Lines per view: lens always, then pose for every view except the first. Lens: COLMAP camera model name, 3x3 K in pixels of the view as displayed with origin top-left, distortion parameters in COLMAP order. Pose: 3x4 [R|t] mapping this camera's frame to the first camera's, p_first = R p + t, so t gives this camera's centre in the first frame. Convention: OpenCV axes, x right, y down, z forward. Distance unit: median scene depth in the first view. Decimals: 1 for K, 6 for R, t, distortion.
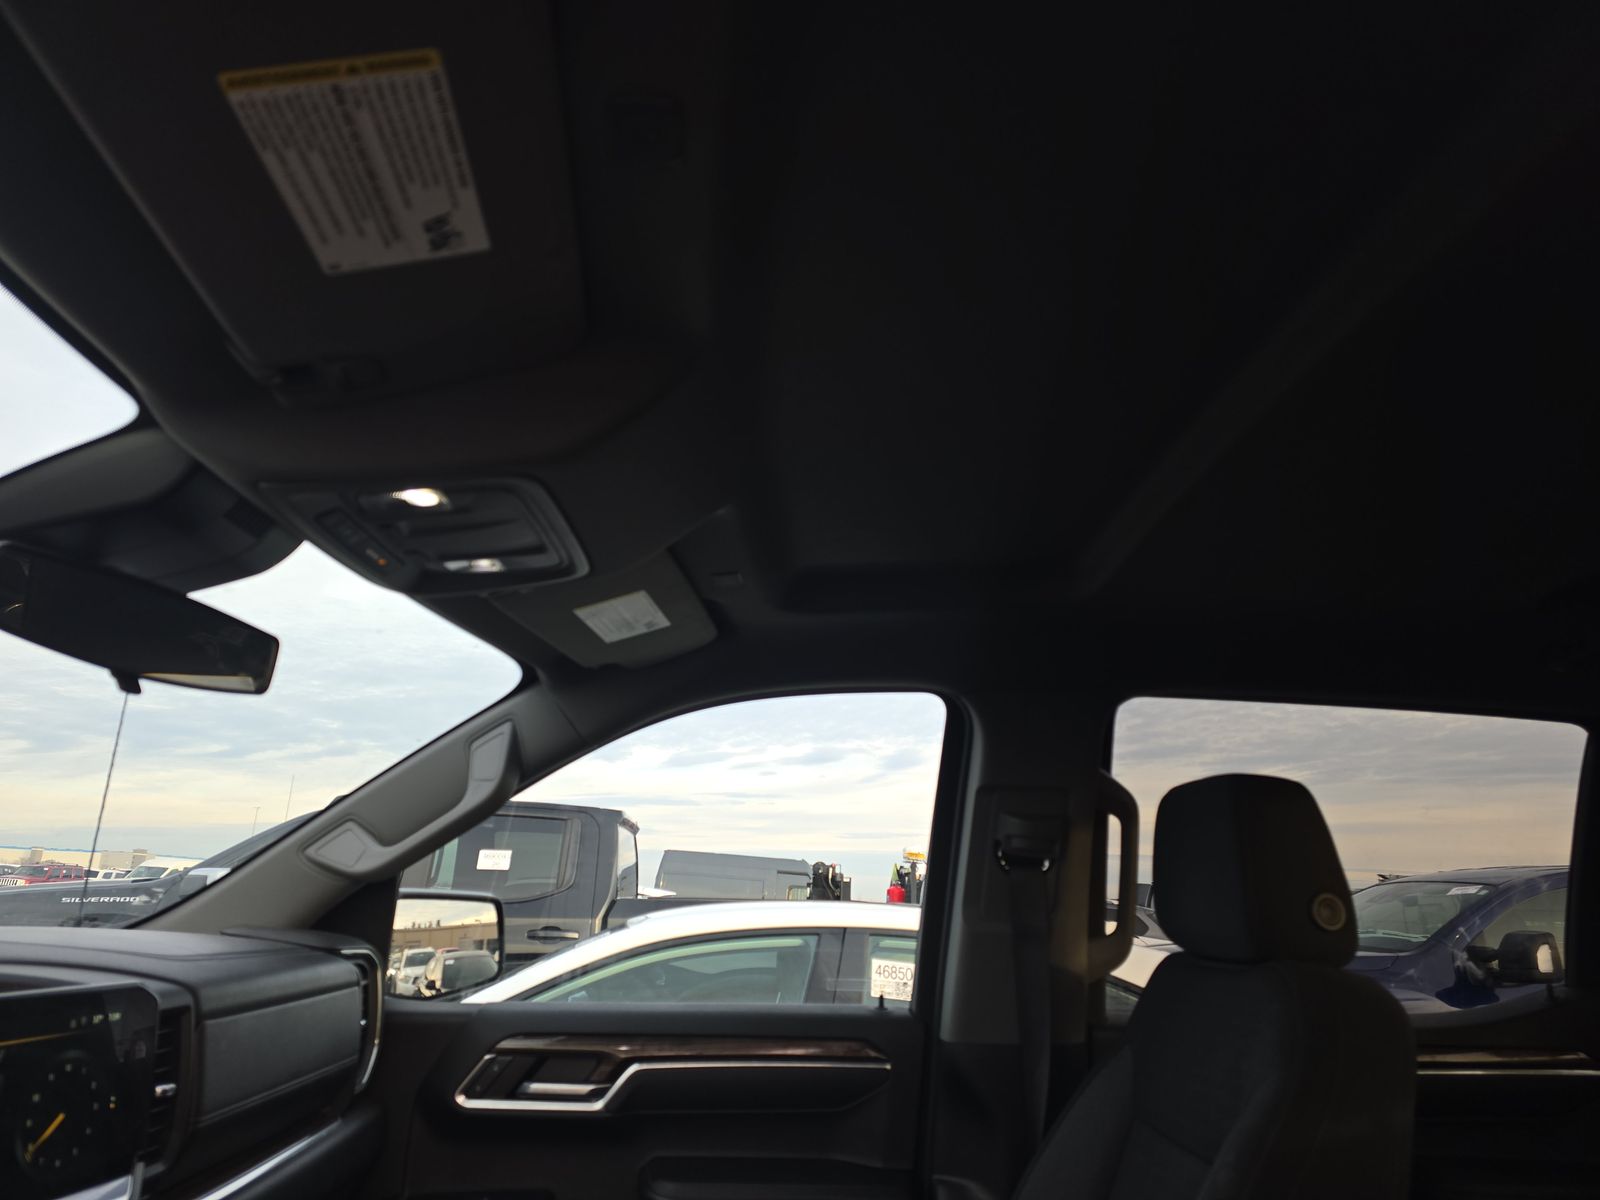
lens RADIAL K [[1077.6, 0, 801.7], [0, 1077.6, 595.7], [0, 0, 1]] dist [0.069451, -0.052059]
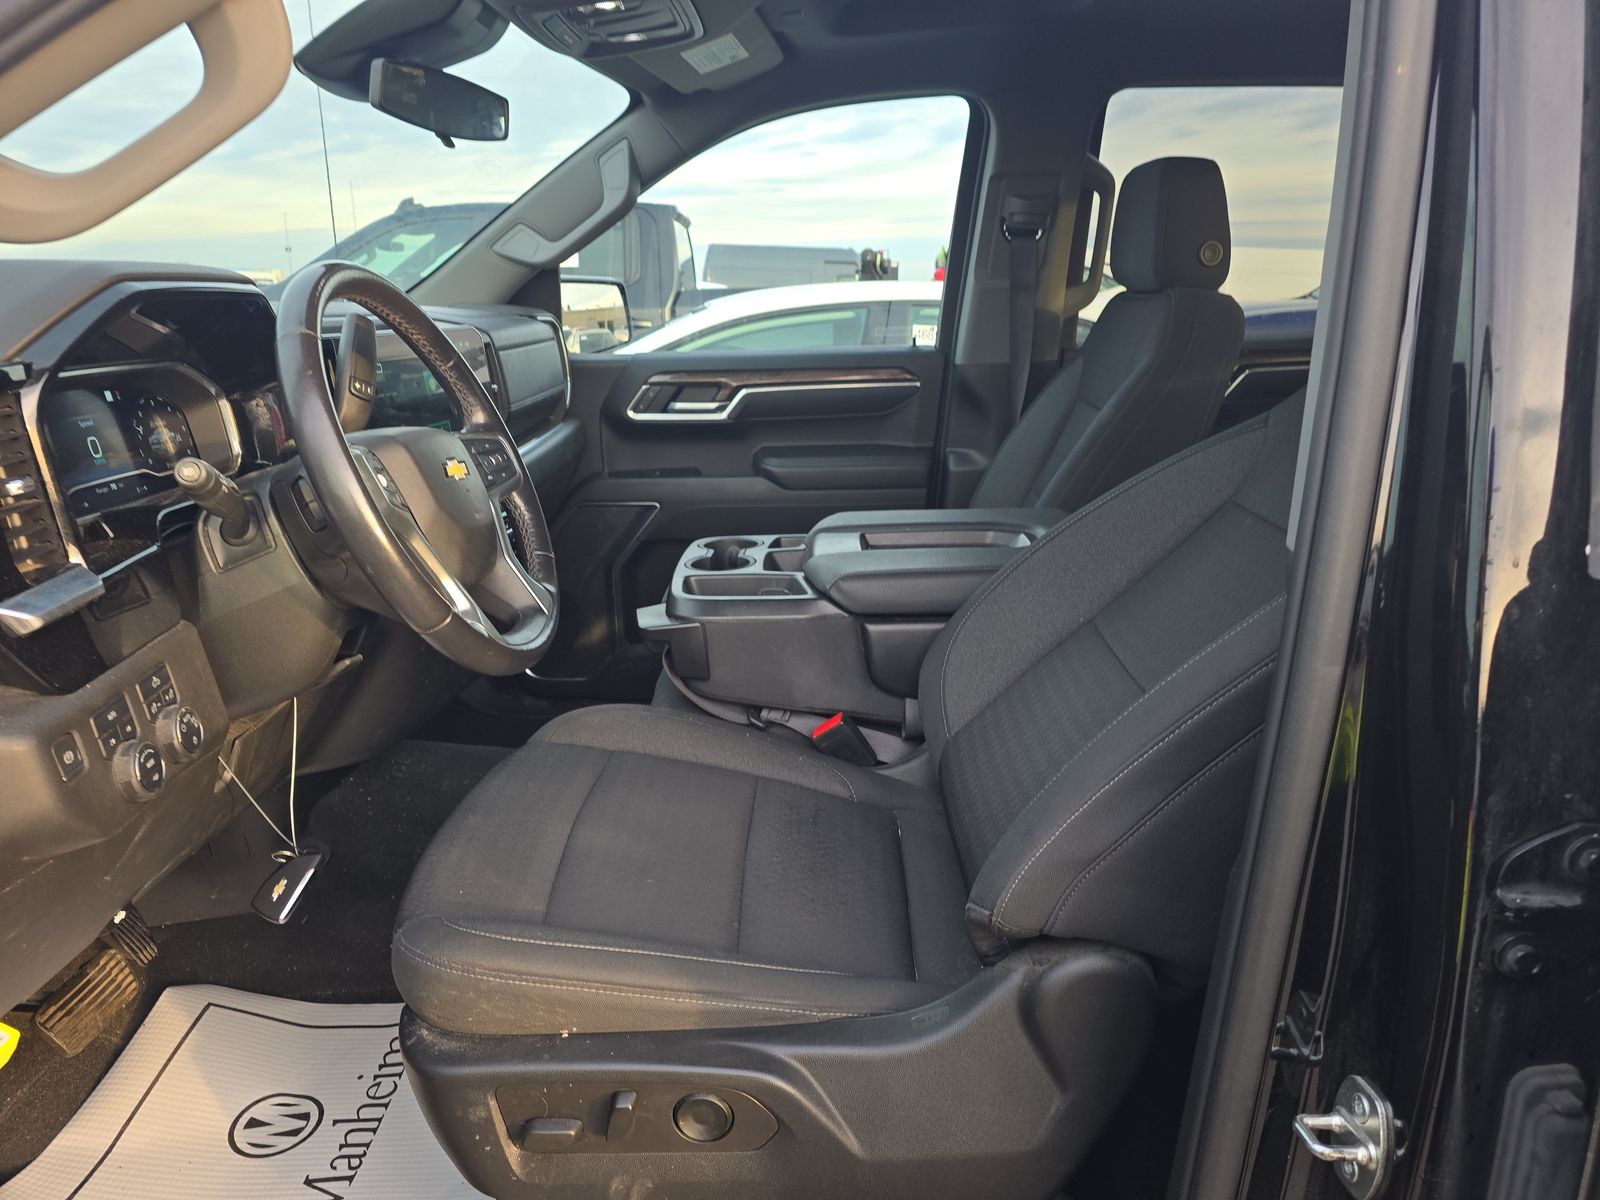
lens RADIAL K [[1077.6, 0, 801.7], [0, 1077.6, 595.7], [0, 0, 1]] dist [0.069451, -0.052059]
pose [[0.998140, -0.030275, -0.052908, -0.008271], [0.053422, 0.852477, 0.520028, -0.084367], [0.029359, -0.521887, 0.852509, -0.382205]]
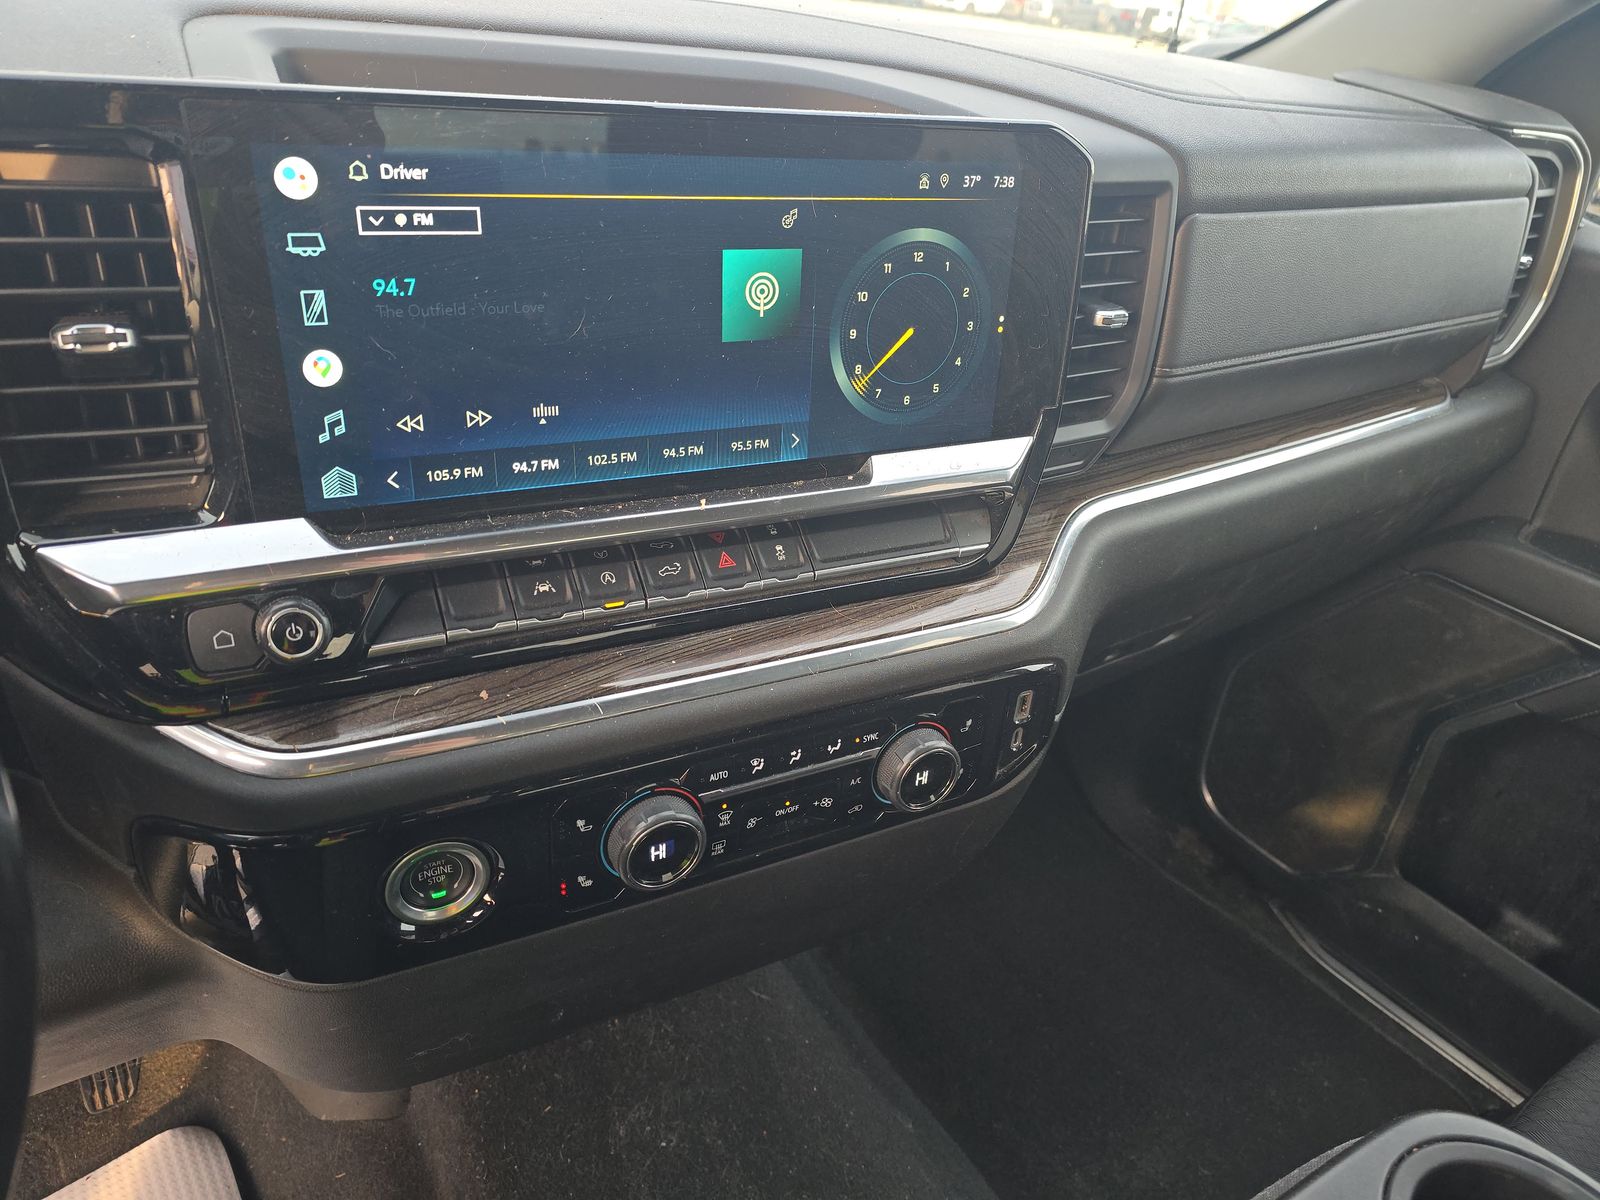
lens RADIAL K [[1077.6, 0, 801.7], [0, 1077.6, 595.7], [0, 0, 1]] dist [0.069451, -0.052059]
pose [[0.558226, 0.416710, -0.717451, -0.113454], [0.150489, 0.799527, 0.581472, 0.126637], [0.815927, -0.432561, 0.383607, 0.365416]]
